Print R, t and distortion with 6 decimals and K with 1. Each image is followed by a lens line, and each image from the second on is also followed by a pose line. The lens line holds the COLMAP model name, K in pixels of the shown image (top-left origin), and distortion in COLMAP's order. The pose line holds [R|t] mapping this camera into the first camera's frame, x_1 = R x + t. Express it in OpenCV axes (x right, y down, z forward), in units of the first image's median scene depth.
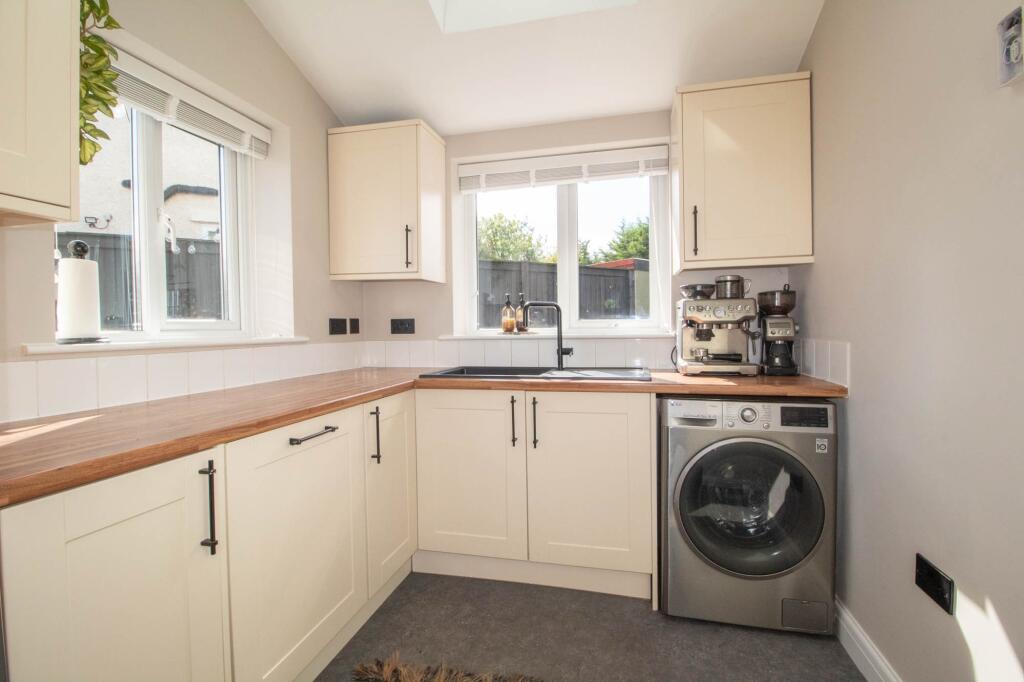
lens RADIAL K [[467.8, 0, 512.0], [0, 467.8, 341.0], [0, 0, 1]] dist [0.019068, -0.000034]
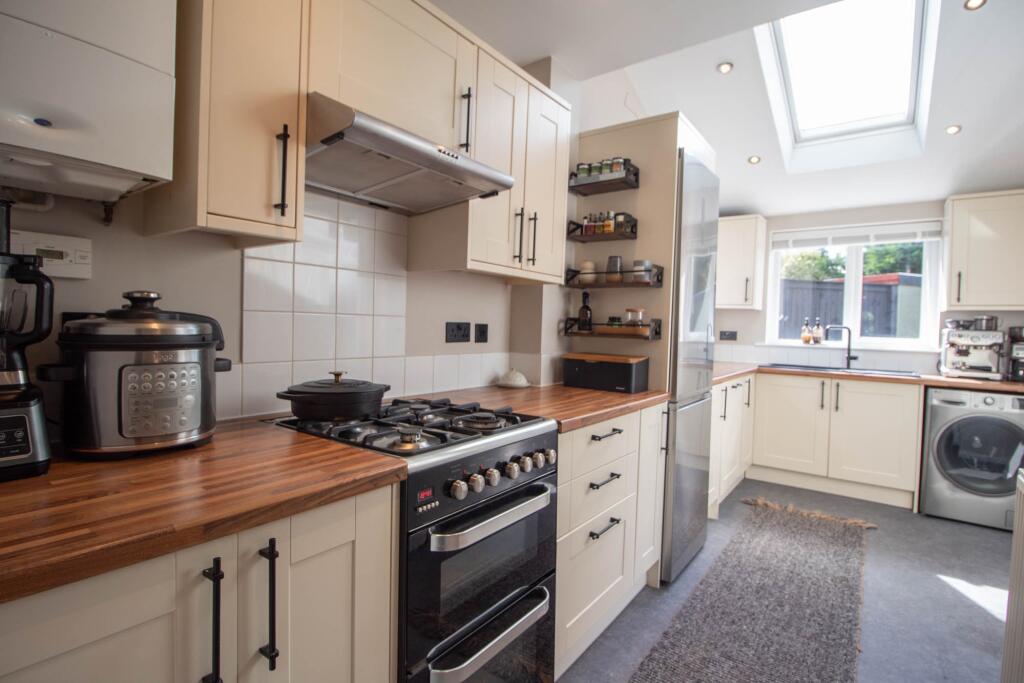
lens RADIAL K [[484.1, 0, 509.7], [0, 484.1, 335.9], [0, 0, 1]] dist [-0.020959, -0.000282]
pose [[0.915750, 0.049795, -0.398651, -0.338440], [-0.054270, 0.998526, 0.000060, 0.012359], [0.398067, 0.021580, 0.917103, -1.028976]]
